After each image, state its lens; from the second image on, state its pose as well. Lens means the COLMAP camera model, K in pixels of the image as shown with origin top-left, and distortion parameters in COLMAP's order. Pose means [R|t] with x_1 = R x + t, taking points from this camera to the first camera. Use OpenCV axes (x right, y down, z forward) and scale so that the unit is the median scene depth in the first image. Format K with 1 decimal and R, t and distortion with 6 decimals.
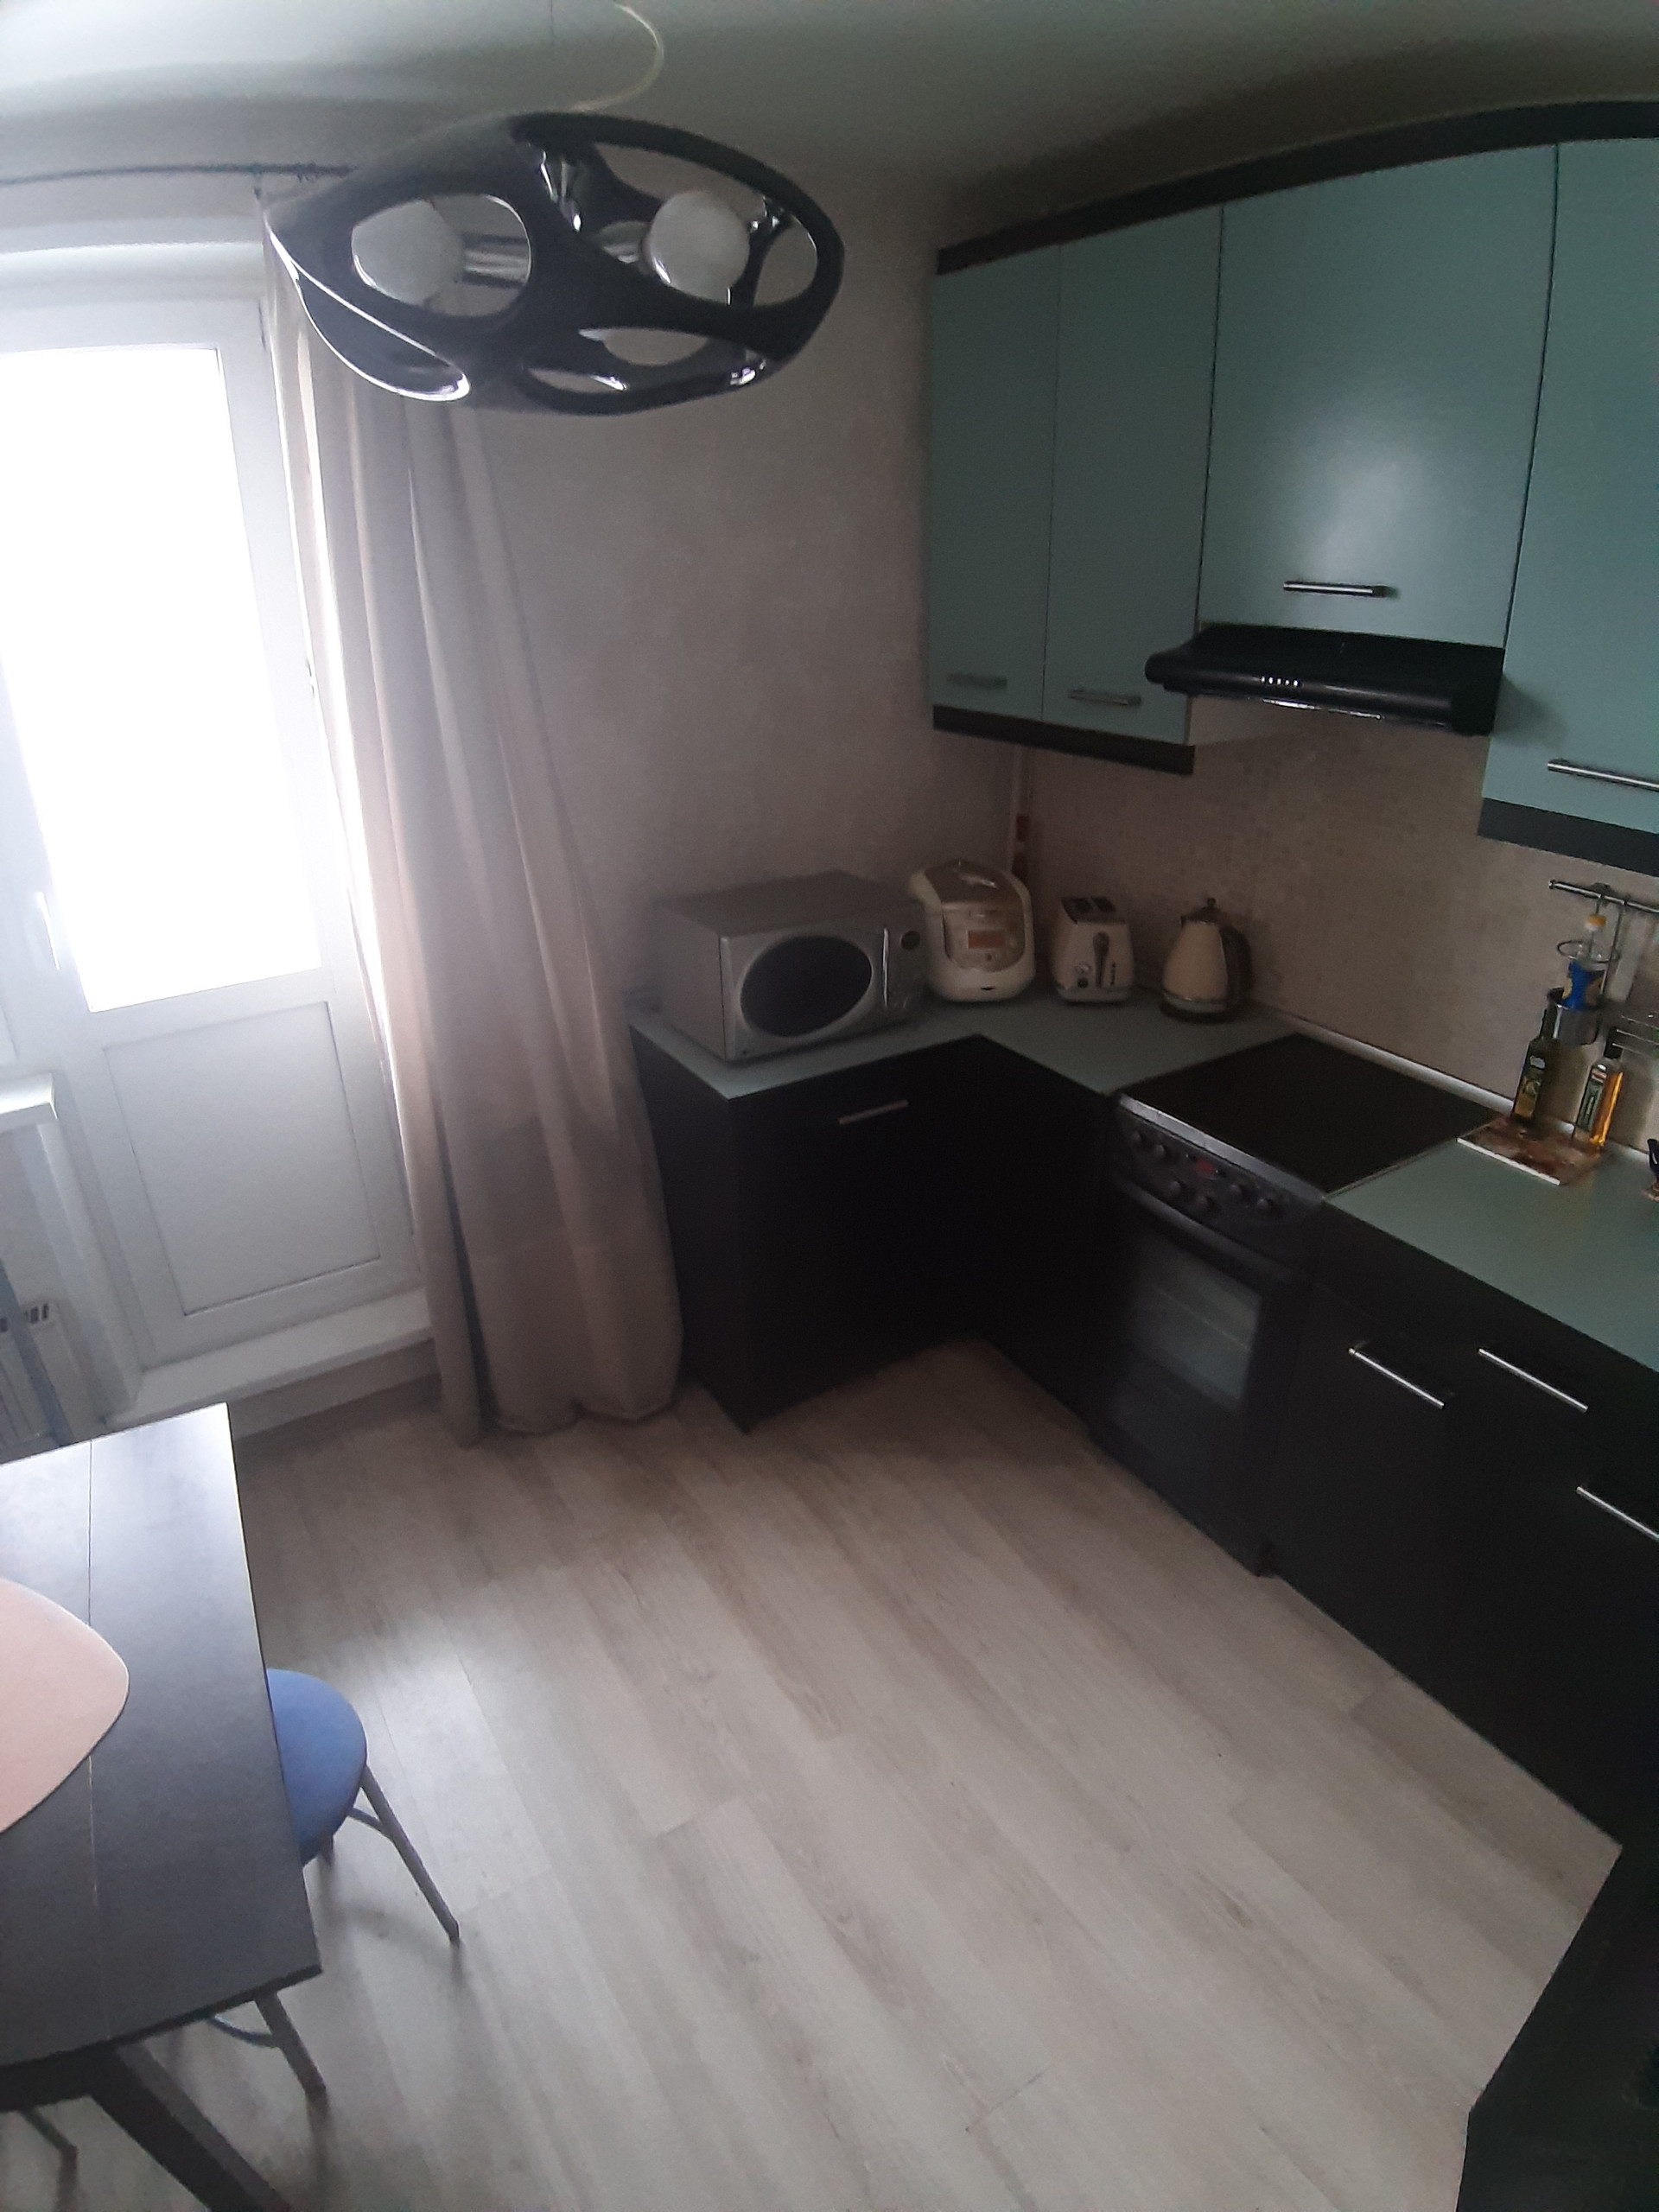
lens RADIAL K [[1159.0, 0, 845.0], [0, 1159.0, 1112.6], [0, 0, 1]] dist [-0.102760, -0.002126]
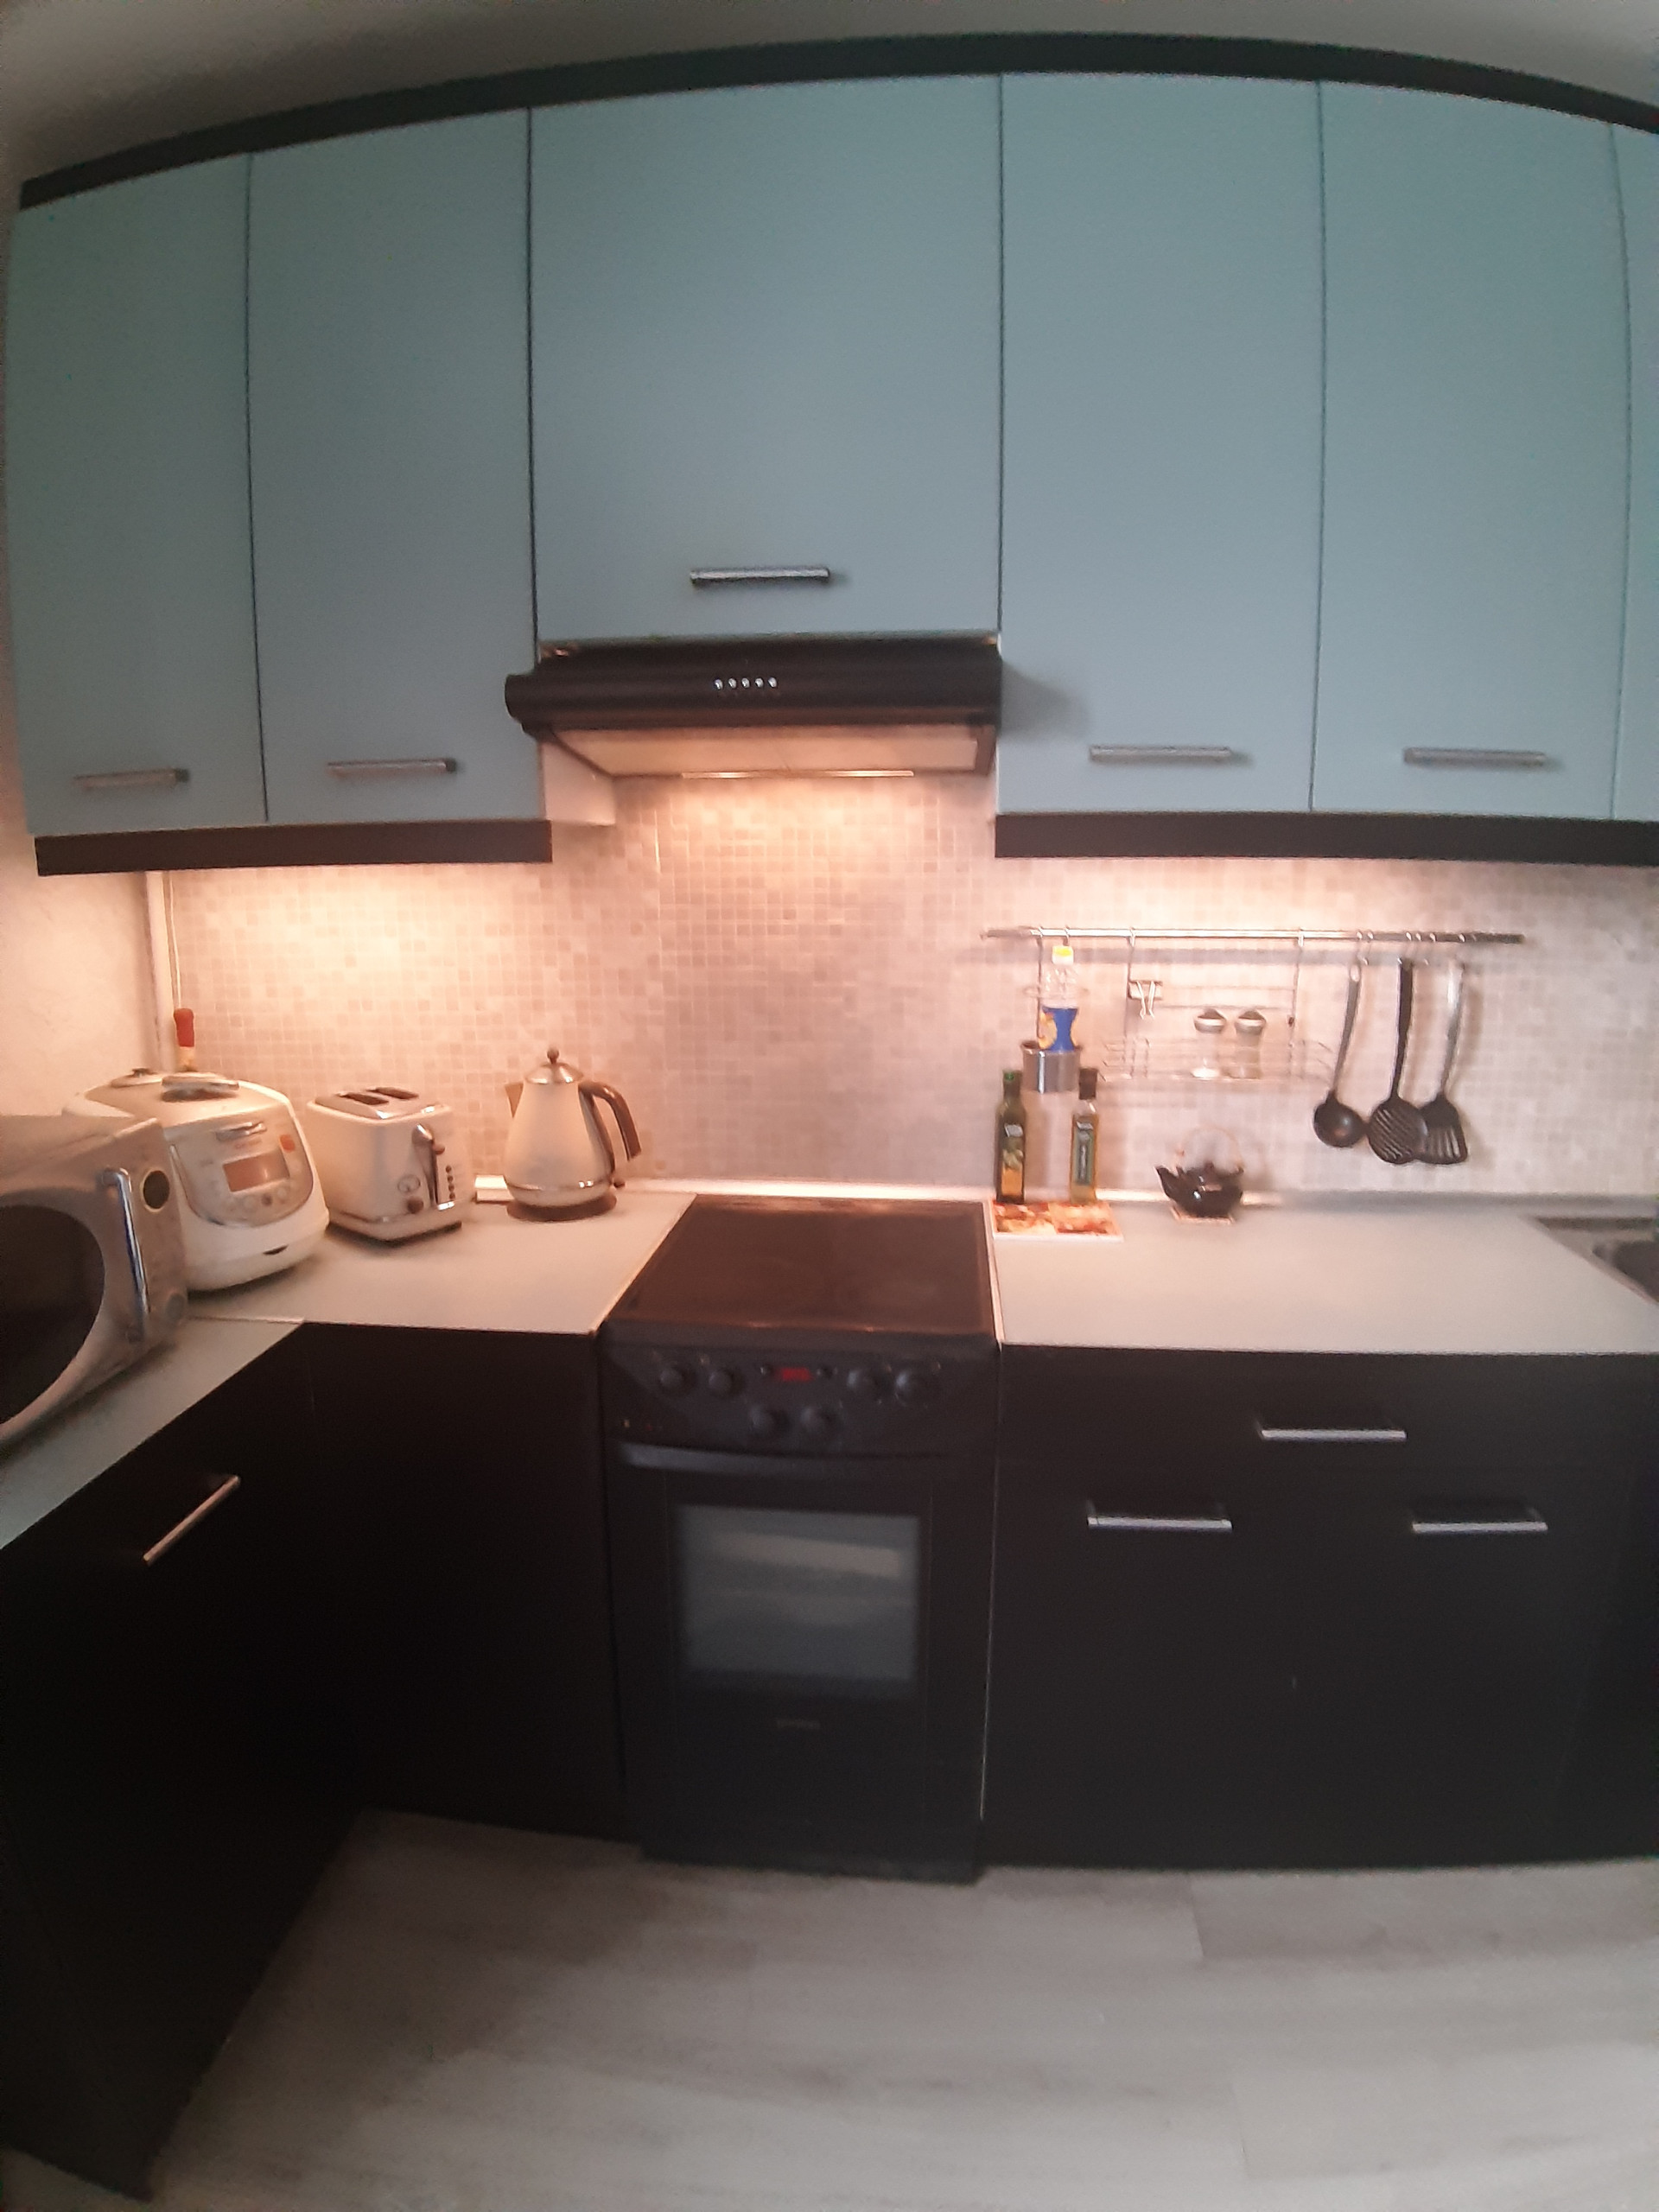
lens RADIAL K [[1171.3, 0, 838.9], [0, 1171.3, 1097.5], [0, 0, 1]] dist [-0.105305, -0.001281]
pose [[0.615776, -0.160680, 0.771364, -0.163270], [0.343933, 0.935609, -0.079667, -0.039075], [-0.708894, 0.314354, 0.631388, 0.455078]]
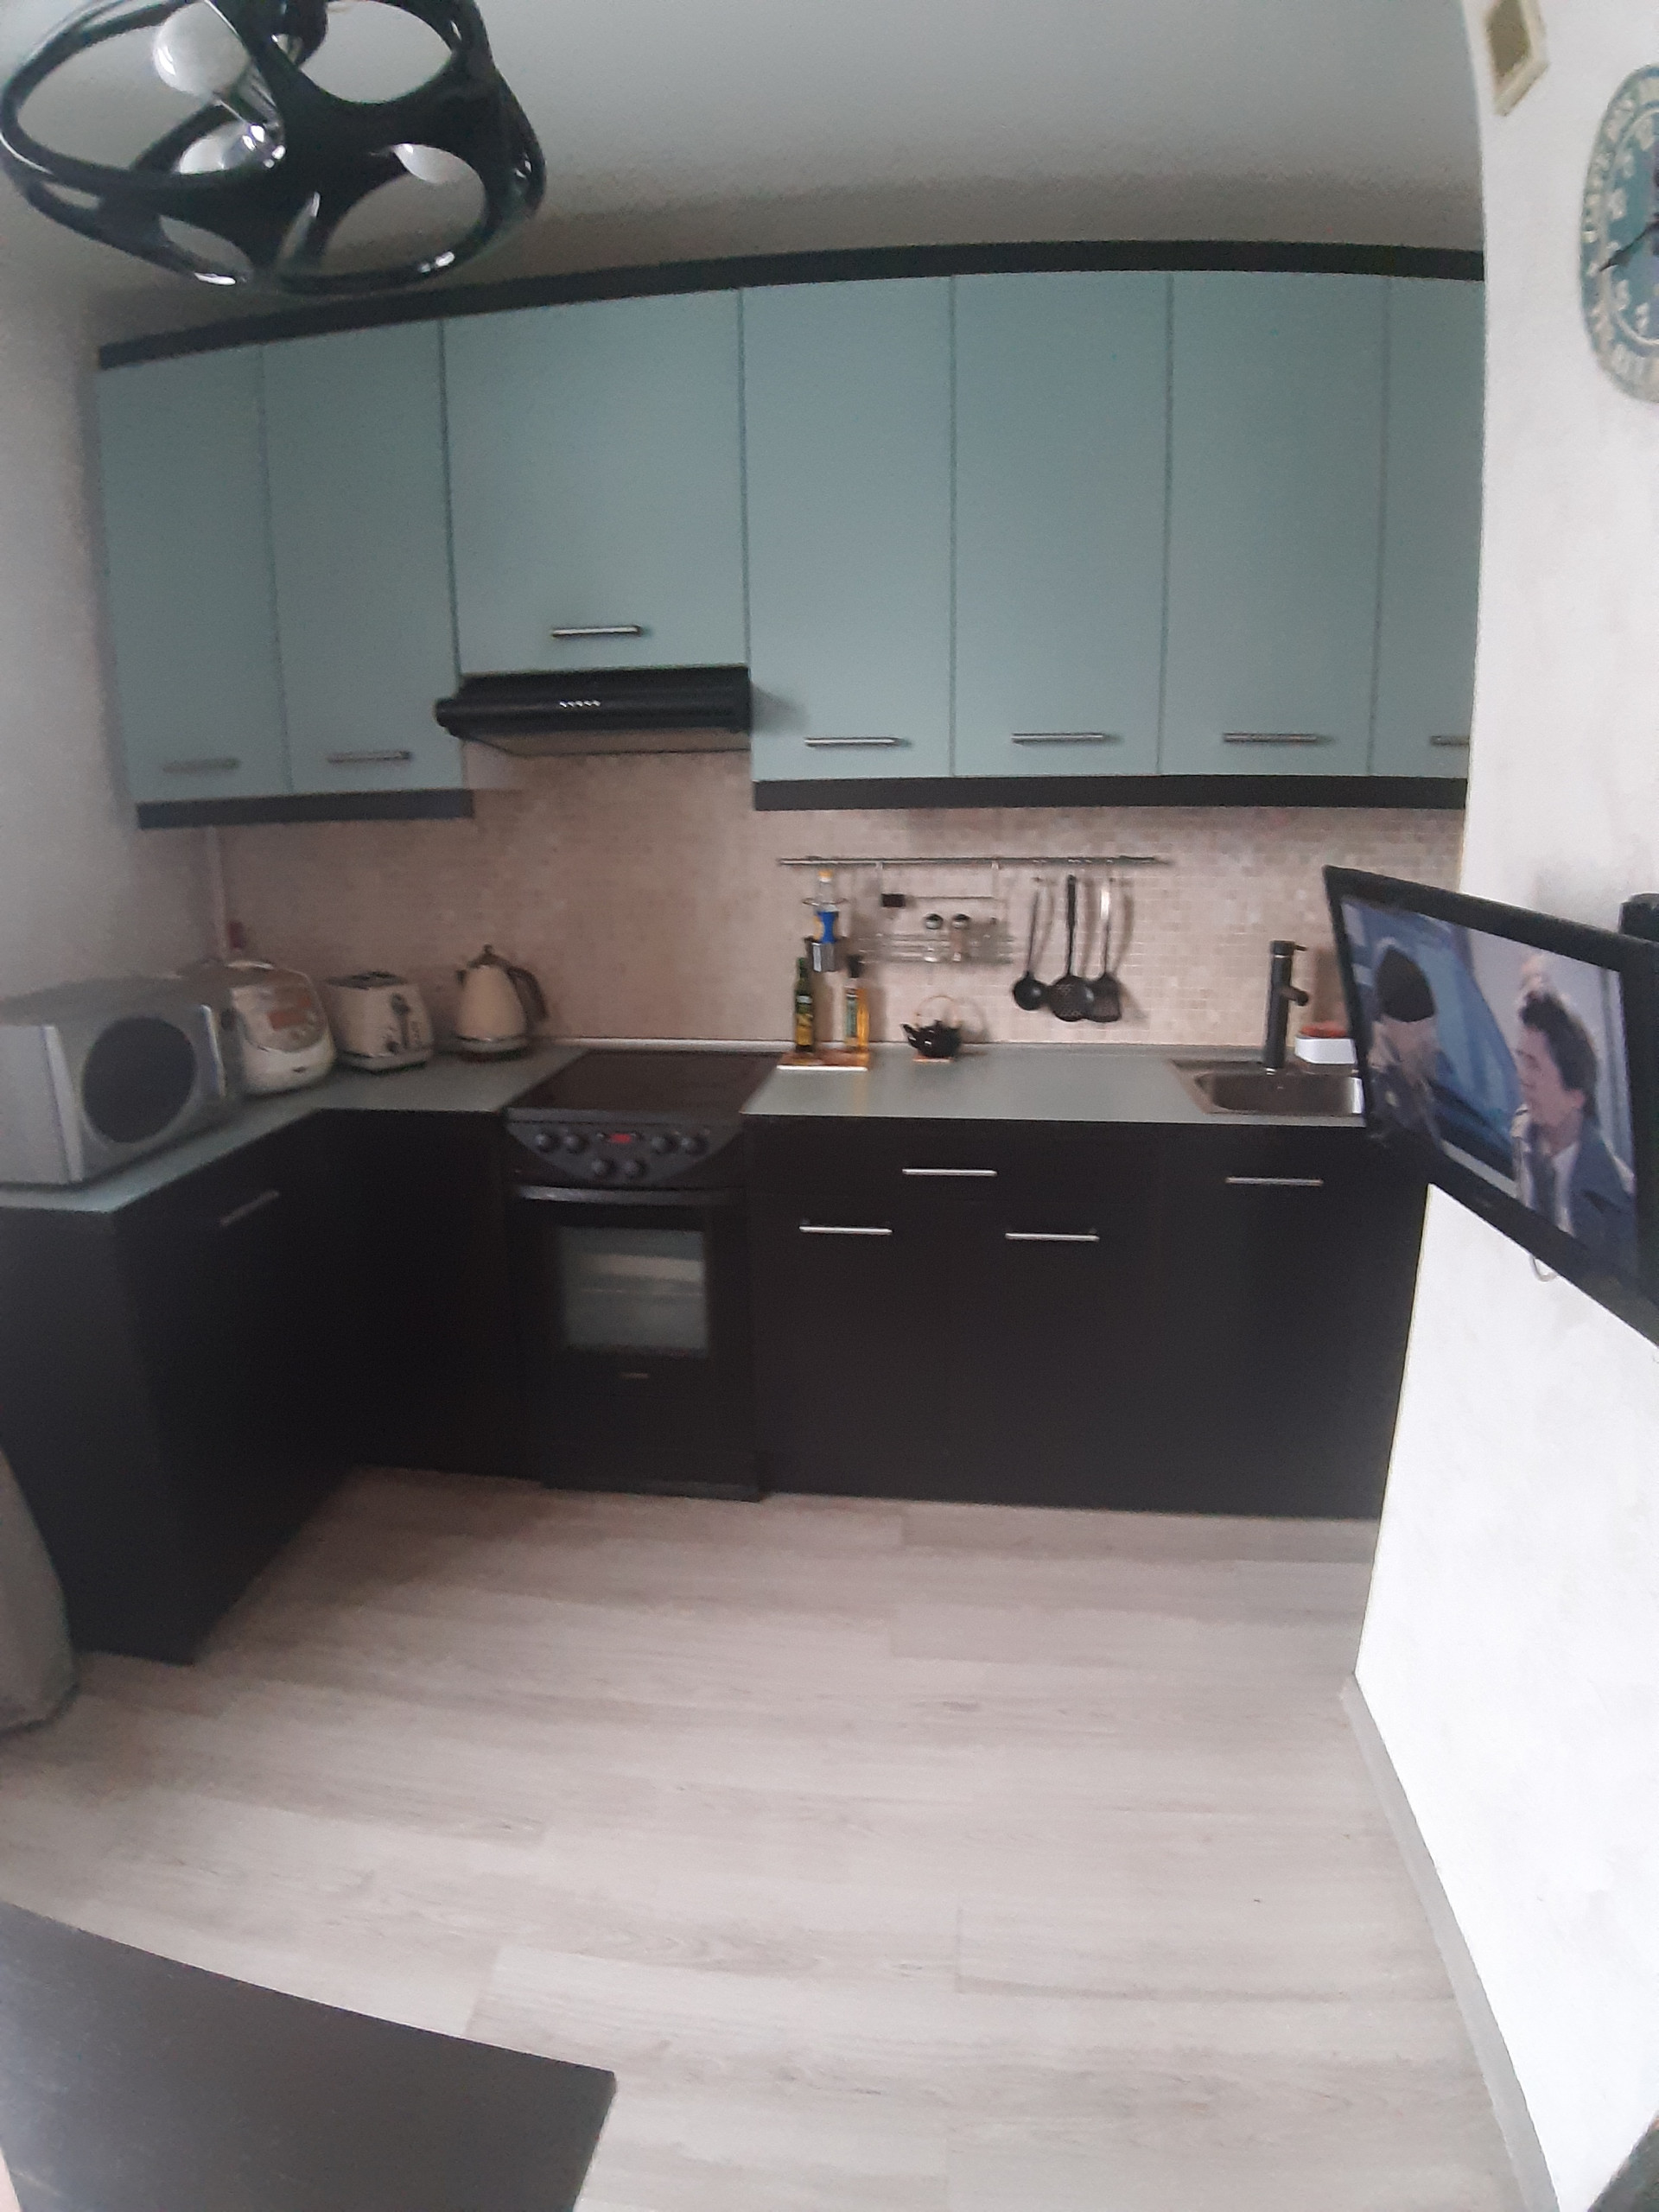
lens RADIAL K [[1169.4, 0, 839.7], [0, 1169.4, 1101.5], [0, 0, 1]] dist [-0.096078, -0.000631]
pose [[0.636444, -0.199370, 0.745111, -0.343454], [0.343880, 0.938040, -0.042736, 0.124195], [-0.690424, 0.283428, 0.665570, 0.099140]]
